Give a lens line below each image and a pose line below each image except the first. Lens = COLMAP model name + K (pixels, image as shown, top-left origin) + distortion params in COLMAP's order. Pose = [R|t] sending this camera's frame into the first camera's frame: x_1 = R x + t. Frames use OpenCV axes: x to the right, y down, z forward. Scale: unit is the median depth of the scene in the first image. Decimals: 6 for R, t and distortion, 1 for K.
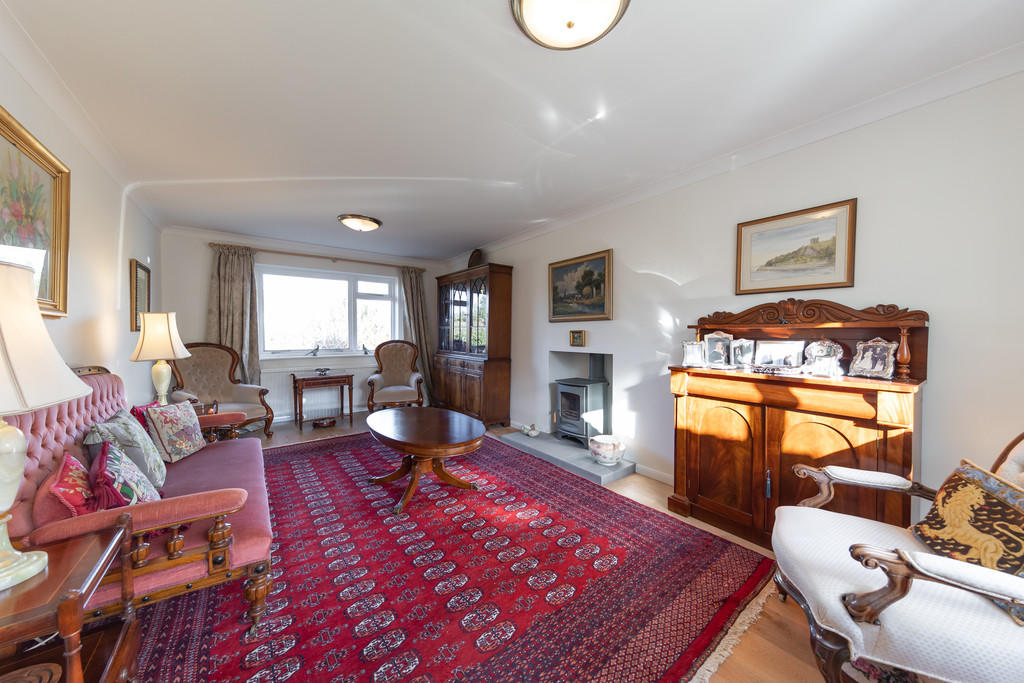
lens RADIAL K [[347.5, 0, 511.3], [0, 347.5, 338.2], [0, 0, 1]] dist [0.000807, -0.000050]
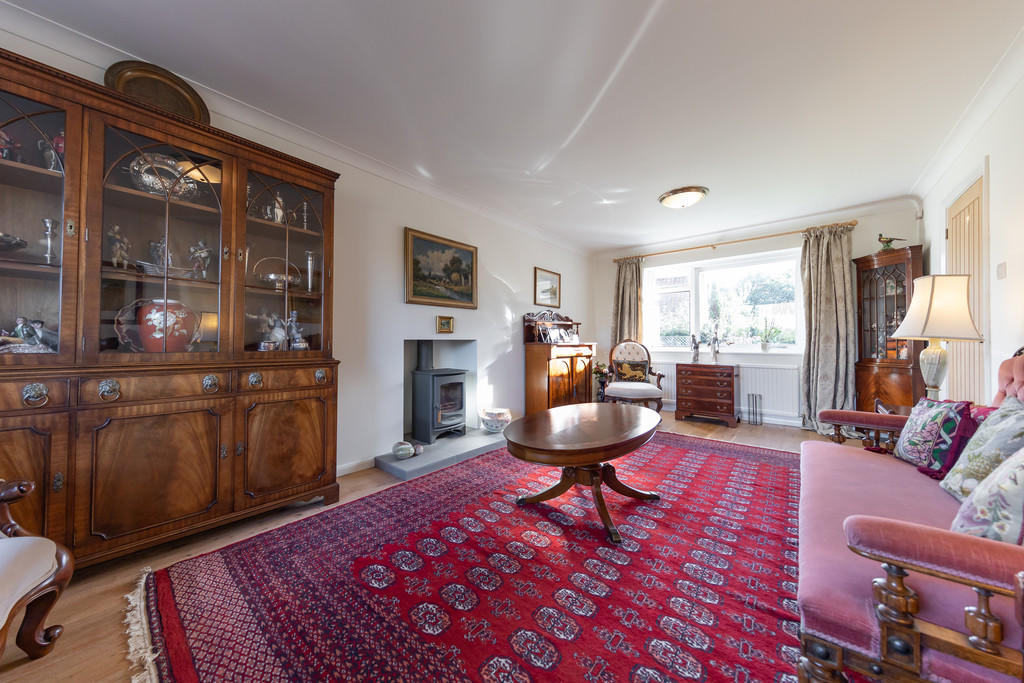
lens RADIAL K [[347.5, 0, 511.3], [0, 347.5, 338.2], [0, 0, 1]] dist [0.000807, -0.000050]
pose [[-0.228295, 0.006421, 0.973571, -0.788923], [0.010236, 0.999939, -0.004195, 0.043716], [-0.973538, 0.009008, -0.228347, 1.079302]]
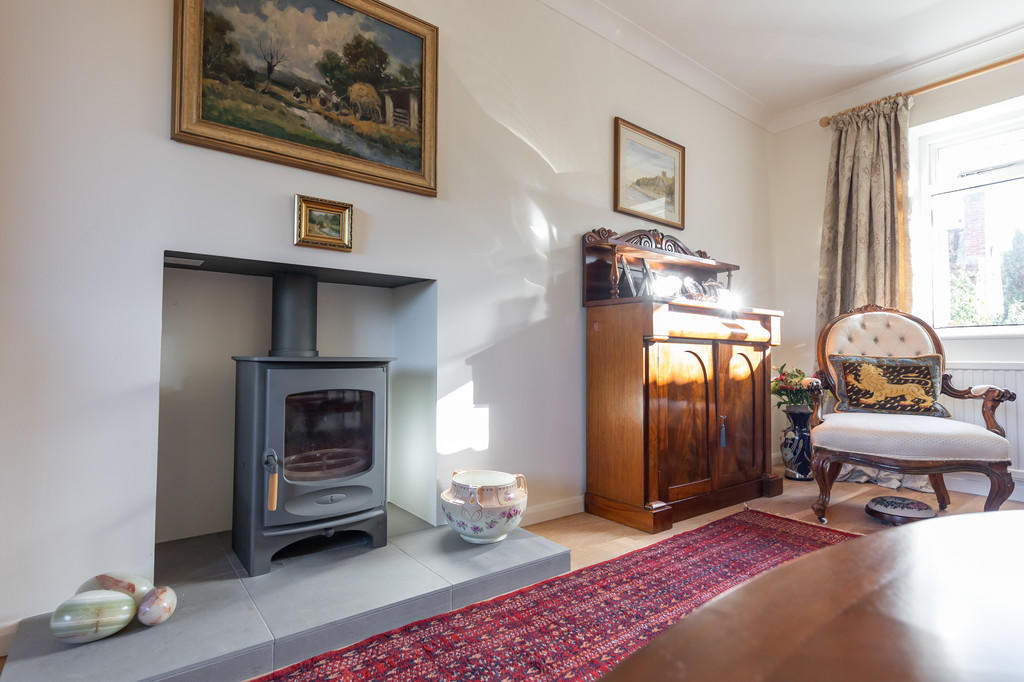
lens RADIAL K [[513.7, 0, 508.9], [0, 513.7, 346.8], [0, 0, 1]] dist [-0.000126, 0.000140]
pose [[-0.017888, 0.024858, 0.999531, -0.300157], [0.005382, 0.999679, -0.024766, 0.132105], [-0.999826, 0.004937, -0.018016, 0.868859]]
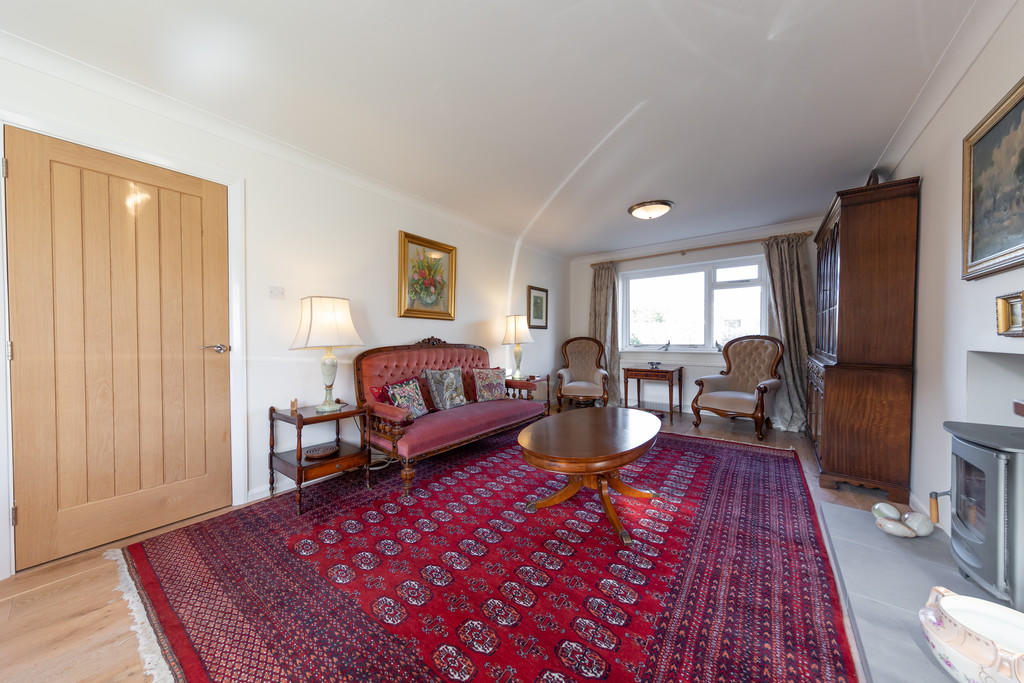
lens RADIAL K [[333.8, 0, 511.9], [0, 333.8, 338.6], [0, 0, 1]] dist [0.000922, 0.000030]
pose [[0.270805, -0.000622, -0.962634, 0.392963], [-0.006434, 0.999976, -0.002456, 0.030047], [0.962613, 0.006858, 0.270795, 0.431474]]
